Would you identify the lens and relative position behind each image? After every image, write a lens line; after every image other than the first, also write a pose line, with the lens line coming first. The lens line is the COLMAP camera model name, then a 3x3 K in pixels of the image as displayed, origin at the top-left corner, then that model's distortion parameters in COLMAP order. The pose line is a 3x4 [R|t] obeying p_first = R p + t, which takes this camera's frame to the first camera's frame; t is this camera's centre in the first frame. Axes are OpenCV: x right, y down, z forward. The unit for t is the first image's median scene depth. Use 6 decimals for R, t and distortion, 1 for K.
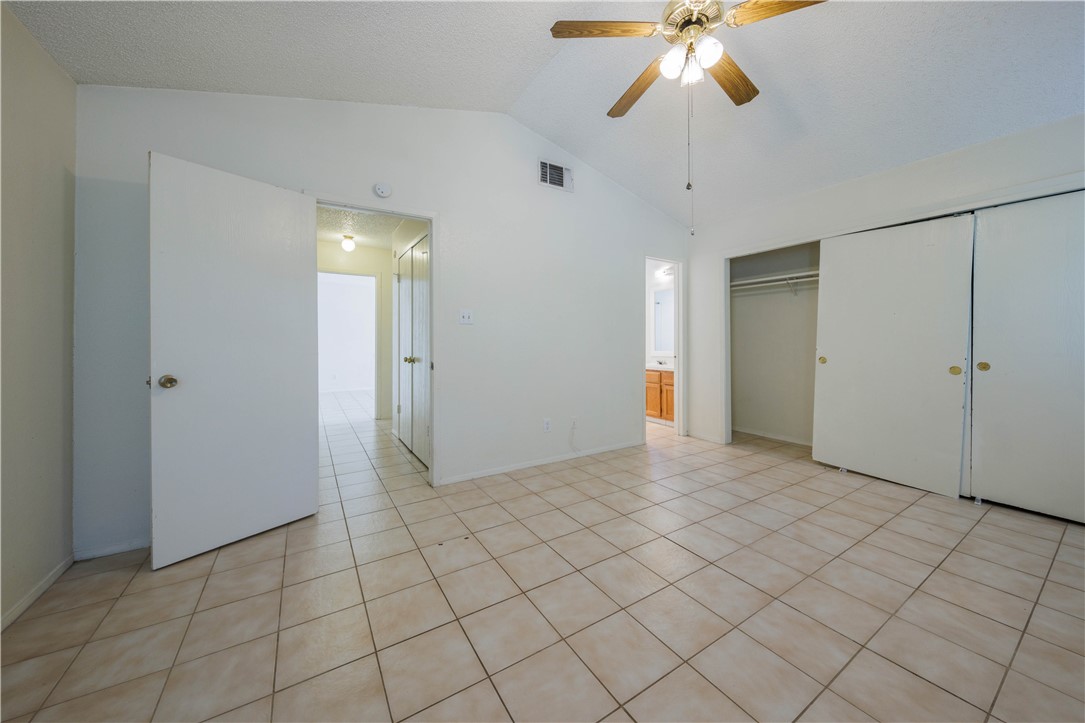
lens RADIAL K [[403.1, 0, 555.3], [0, 403.1, 339.7], [0, 0, 1]] dist [0.007916, -0.007341]
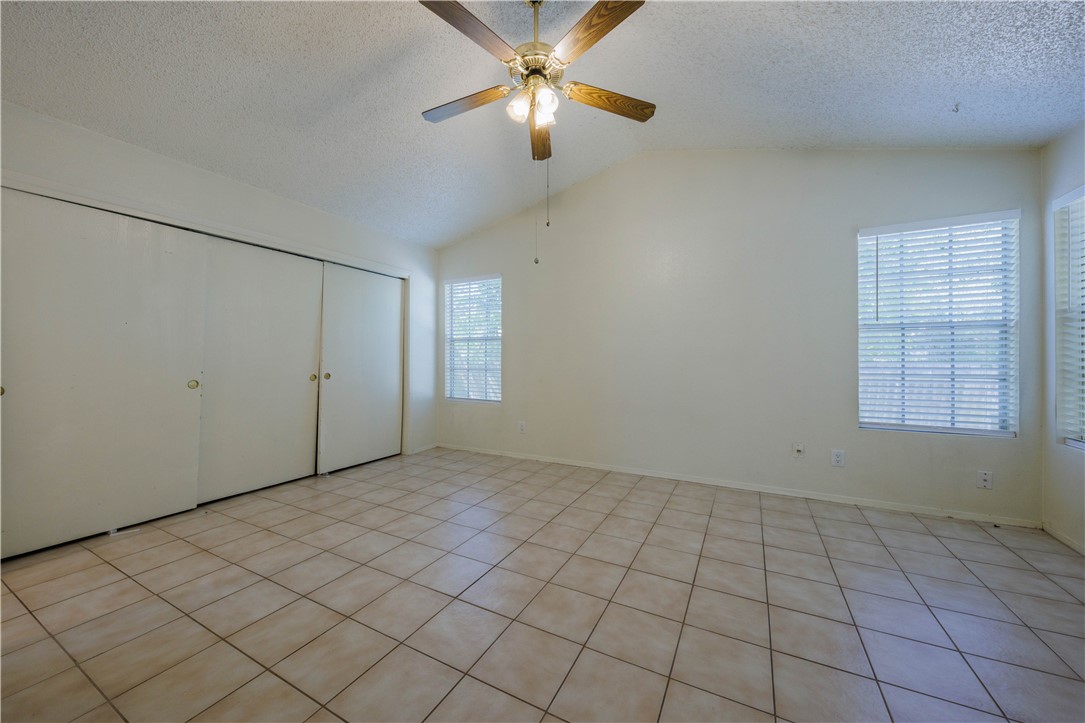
lens RADIAL K [[379.8, 0, 538.3], [0, 379.8, 358.0], [0, 0, 1]] dist [0.007466, -0.005814]
pose [[-0.472181, 0.000382, 0.881502, -0.379569], [-0.001464, 0.999998, -0.001217, 0.019058], [-0.881501, -0.001865, -0.472179, 0.997889]]
